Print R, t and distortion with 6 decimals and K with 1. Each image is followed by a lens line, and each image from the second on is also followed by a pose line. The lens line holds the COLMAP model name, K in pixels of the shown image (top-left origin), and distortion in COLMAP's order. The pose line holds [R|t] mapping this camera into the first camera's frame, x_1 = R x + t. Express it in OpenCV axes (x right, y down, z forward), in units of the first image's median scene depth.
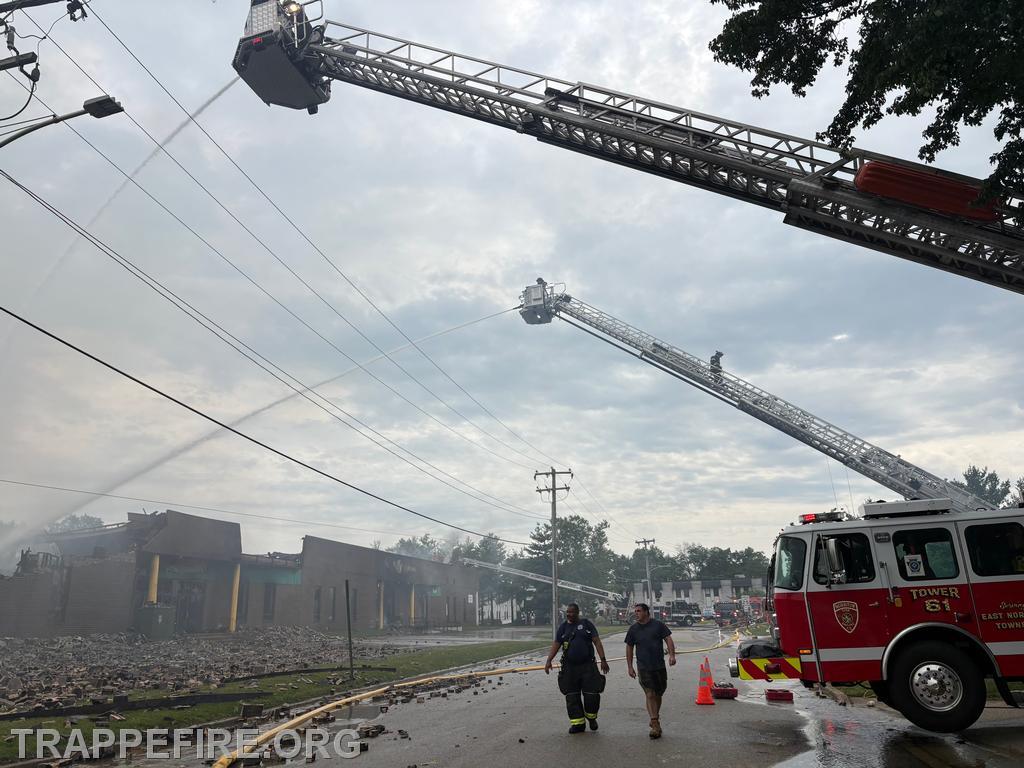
lens RADIAL K [[779.5, 0, 510.7], [0, 779.5, 373.6], [0, 0, 1]] dist [0.058930, -0.055987]
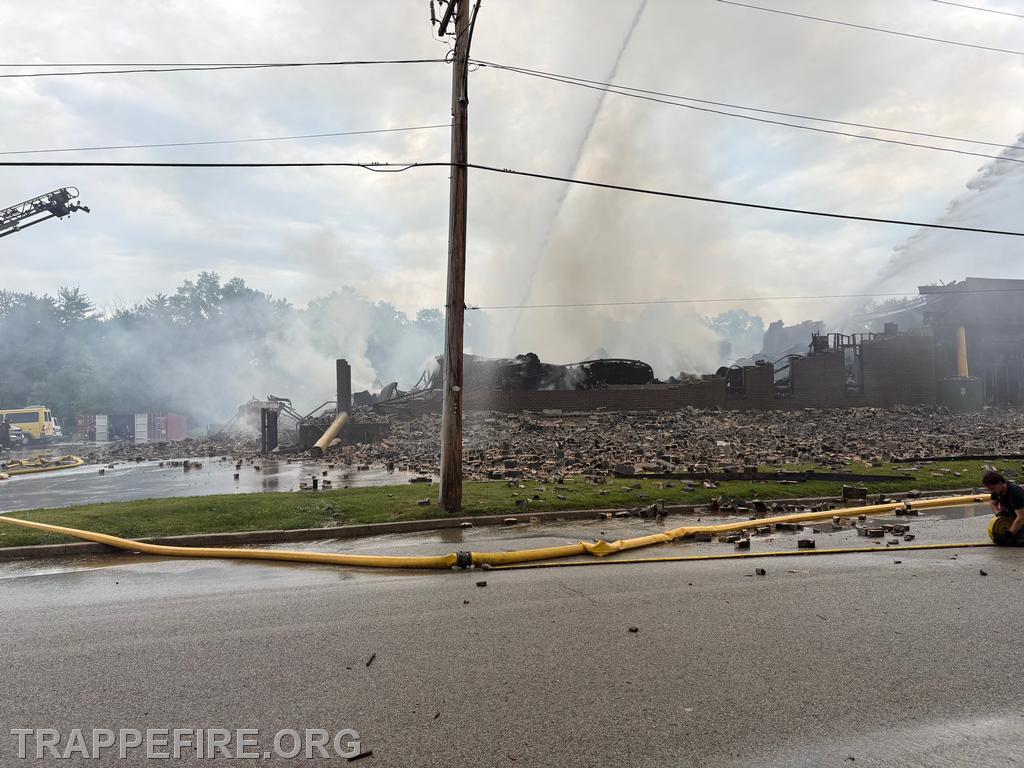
lens RADIAL K [[779.5, 0, 498.3], [0, 779.5, 383.5], [0, 0, 1]] dist [0.058930, -0.055987]
pose [[0.456028, -0.015297, -0.889834, 0.167495], [0.280514, 0.951357, 0.127405, 0.024990], [0.844601, -0.307711, 0.438136, 0.120044]]
